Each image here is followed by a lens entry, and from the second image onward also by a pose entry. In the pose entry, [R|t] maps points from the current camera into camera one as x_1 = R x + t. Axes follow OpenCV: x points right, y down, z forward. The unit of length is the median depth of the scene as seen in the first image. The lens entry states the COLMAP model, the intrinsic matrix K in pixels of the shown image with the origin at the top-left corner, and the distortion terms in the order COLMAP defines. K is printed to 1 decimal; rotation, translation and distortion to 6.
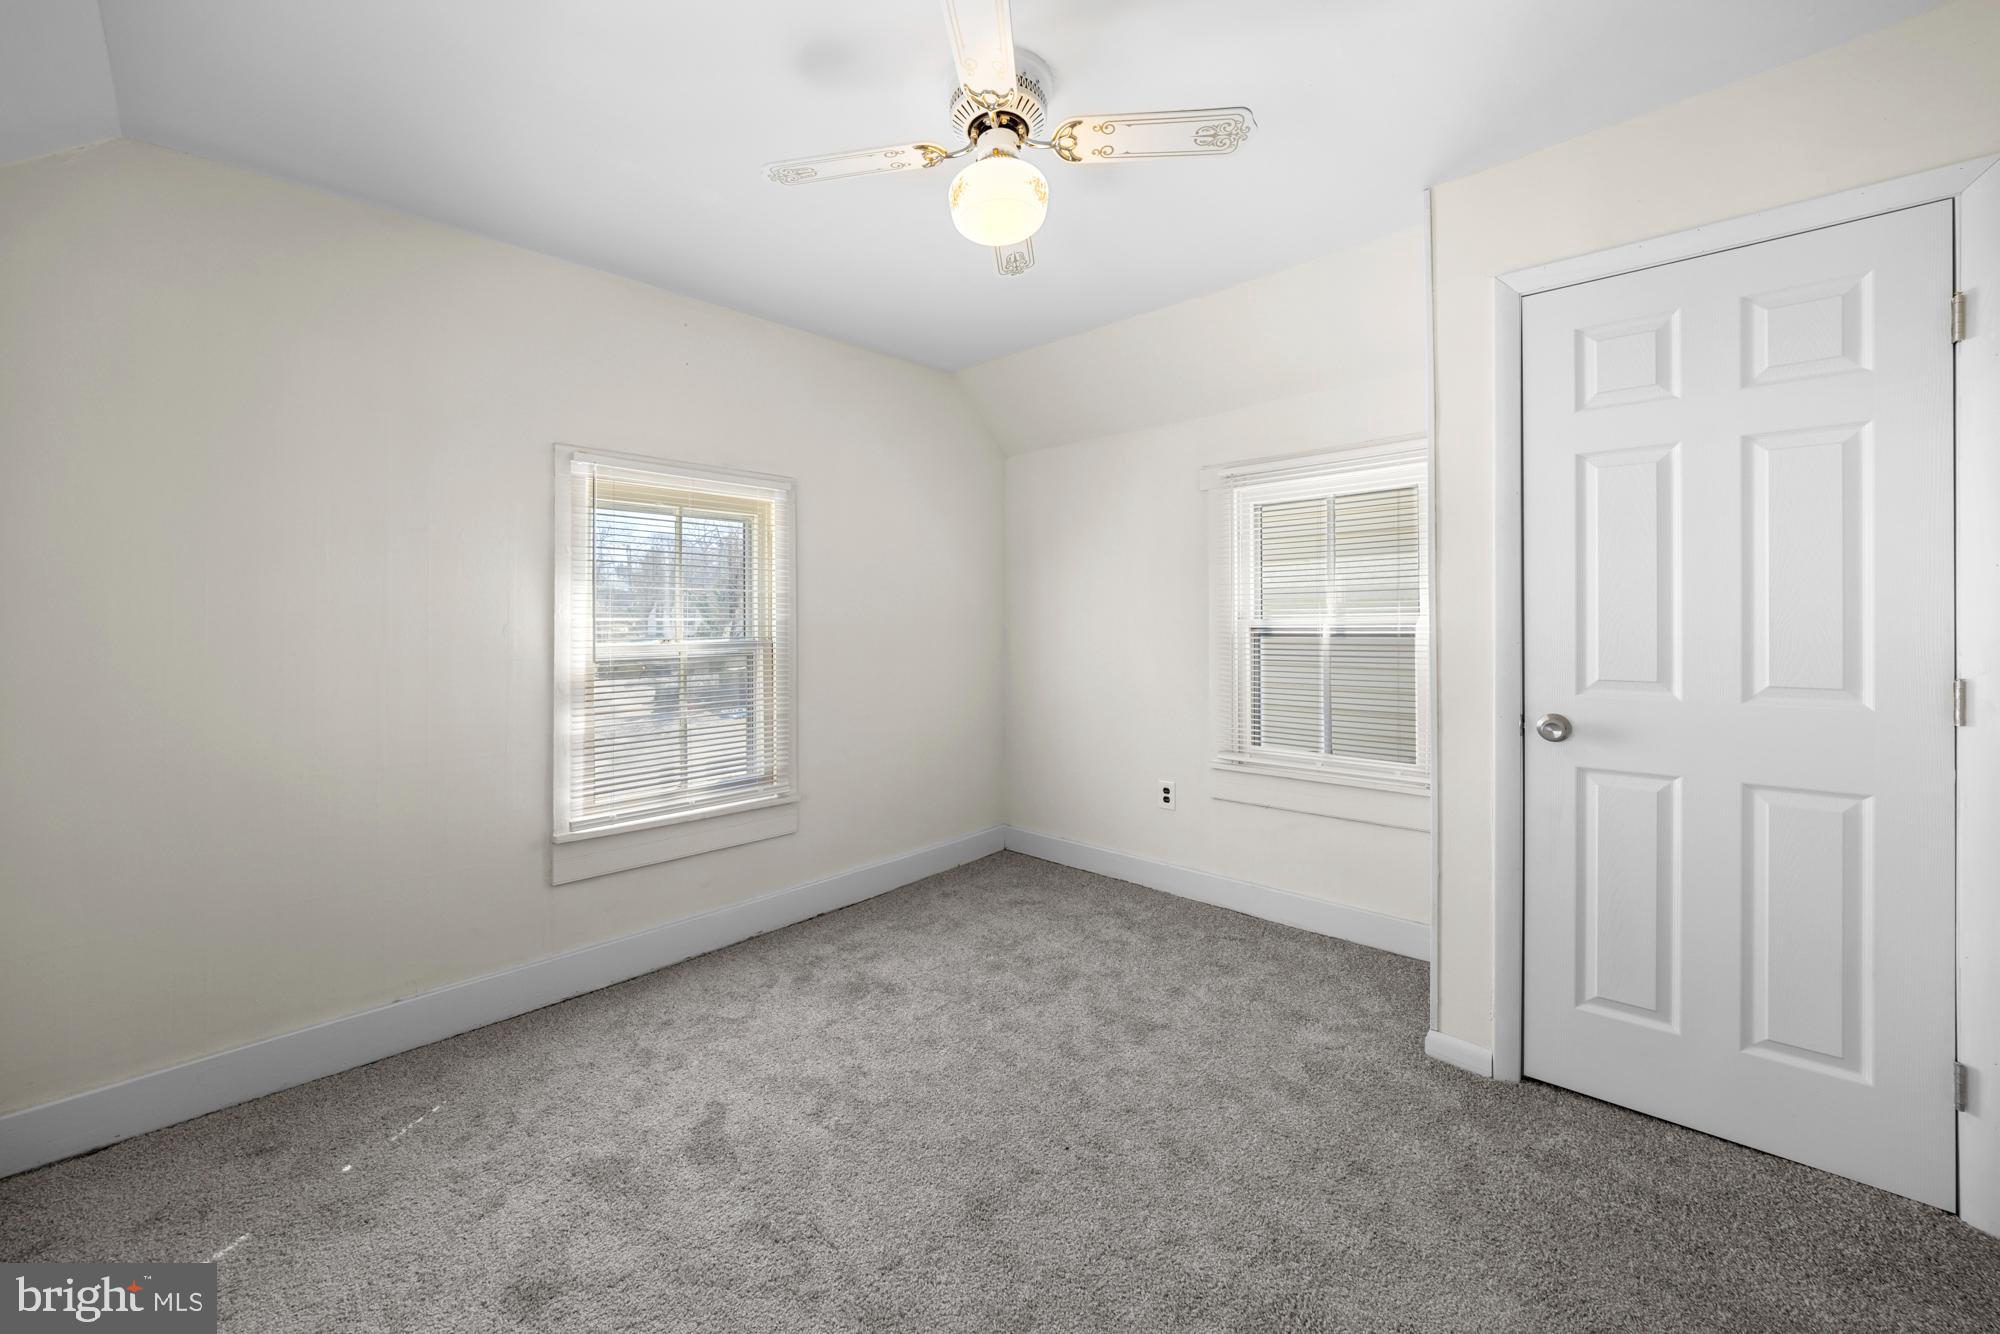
lens RADIAL K [[748.9, 0, 989.7], [0, 748.9, 652.8], [0, 0, 1]] dist [0.010278, 0.000531]
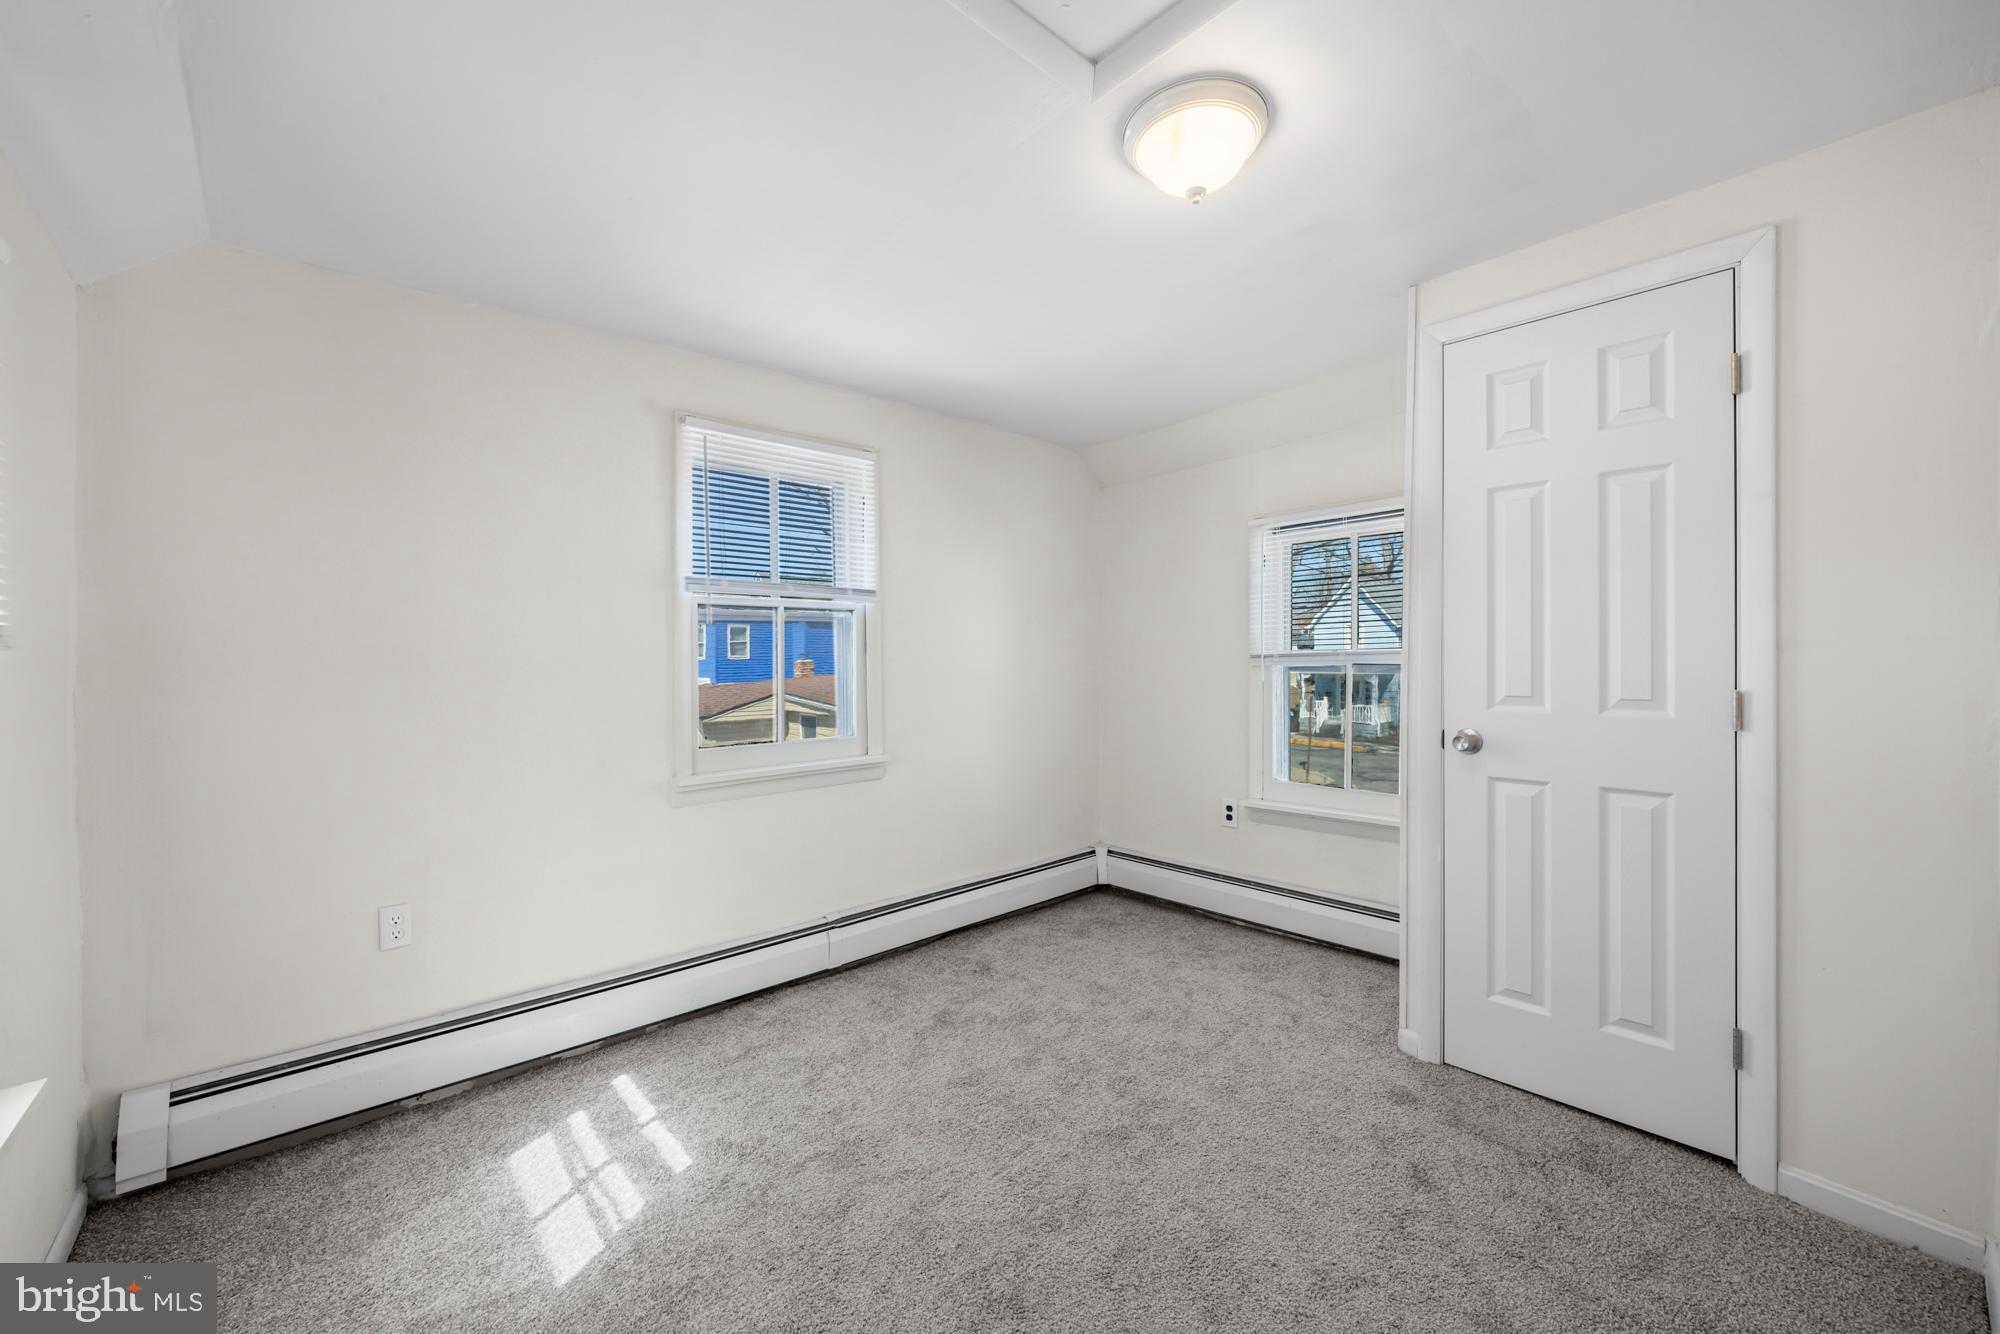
lens RADIAL K [[774.0, 0, 1004.2], [0, 774.0, 661.0], [0, 0, 1]] dist [-0.008192, -0.000884]
pose [[0.990254, 0.000024, -0.139271, 0.238079], [-0.001939, 0.999905, -0.013613, 0.003927], [0.139257, 0.013750, 0.990161, -0.195569]]
